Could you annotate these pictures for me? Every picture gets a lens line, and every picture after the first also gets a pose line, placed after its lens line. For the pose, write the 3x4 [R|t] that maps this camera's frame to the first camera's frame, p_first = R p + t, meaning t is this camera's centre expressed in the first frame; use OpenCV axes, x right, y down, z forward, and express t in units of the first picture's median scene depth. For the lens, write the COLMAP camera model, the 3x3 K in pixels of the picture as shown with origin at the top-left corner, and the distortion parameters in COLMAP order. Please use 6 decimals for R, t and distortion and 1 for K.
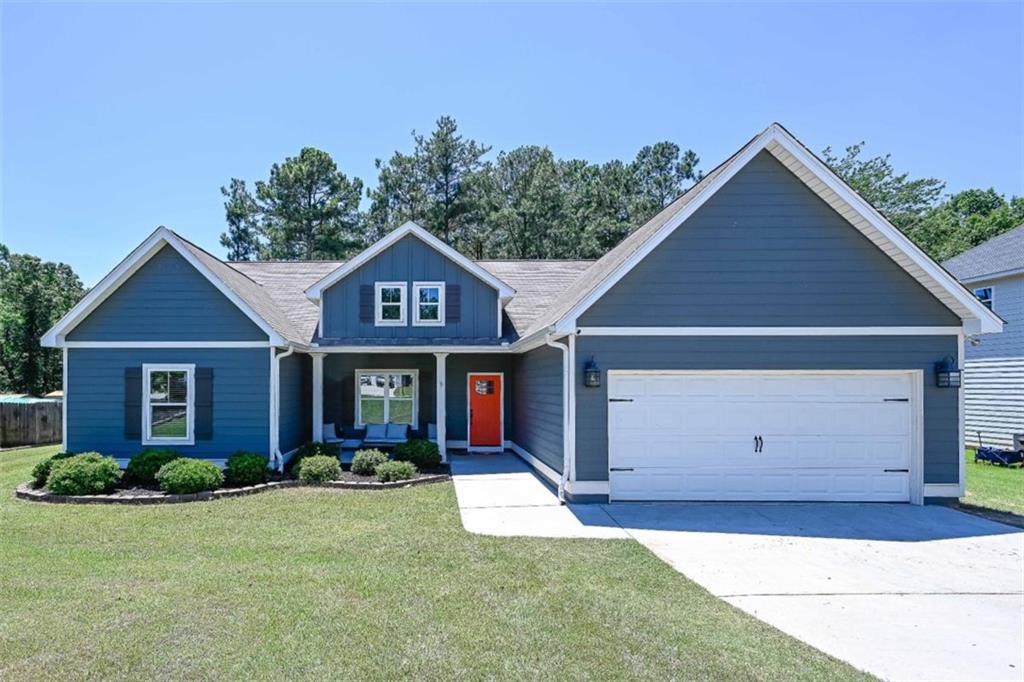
lens RADIAL K [[406.7, 0, 511.3], [0, 406.7, 383.5], [0, 0, 1]] dist [-0.000614, -0.000420]
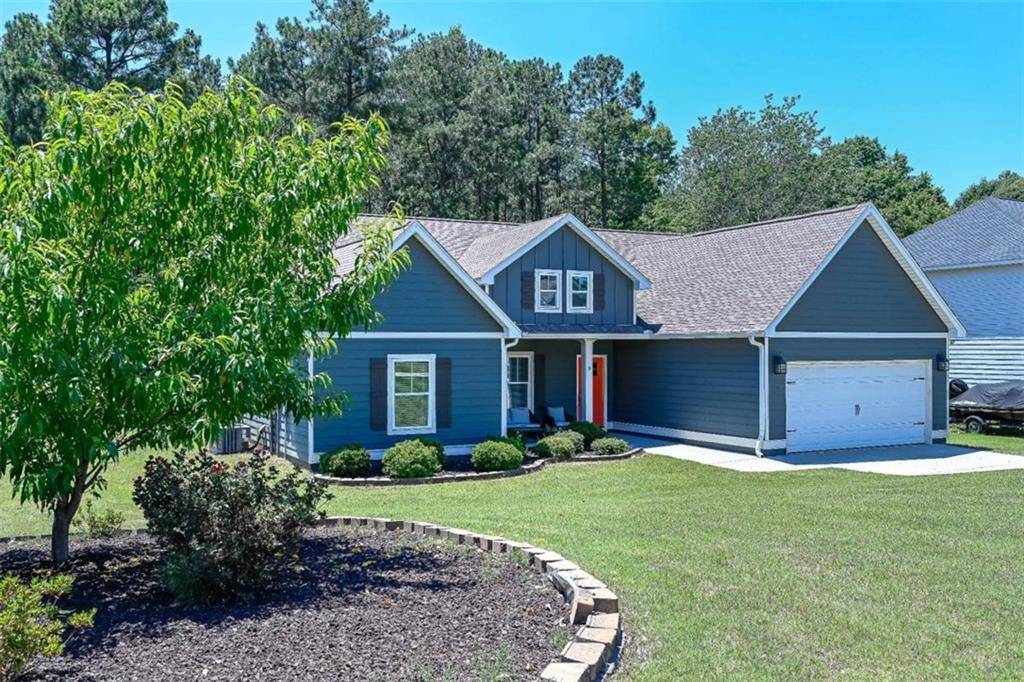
lens RADIAL K [[692.1, 0, 512.0], [0, 692.1, 341.0], [0, 0, 1]] dist [-0.003810, -0.000999]
pose [[0.915906, 0.003690, 0.401376, -1.275484], [-0.002368, 0.999990, -0.003789, -0.073706], [-0.401386, 0.002520, 0.915906, -0.663702]]
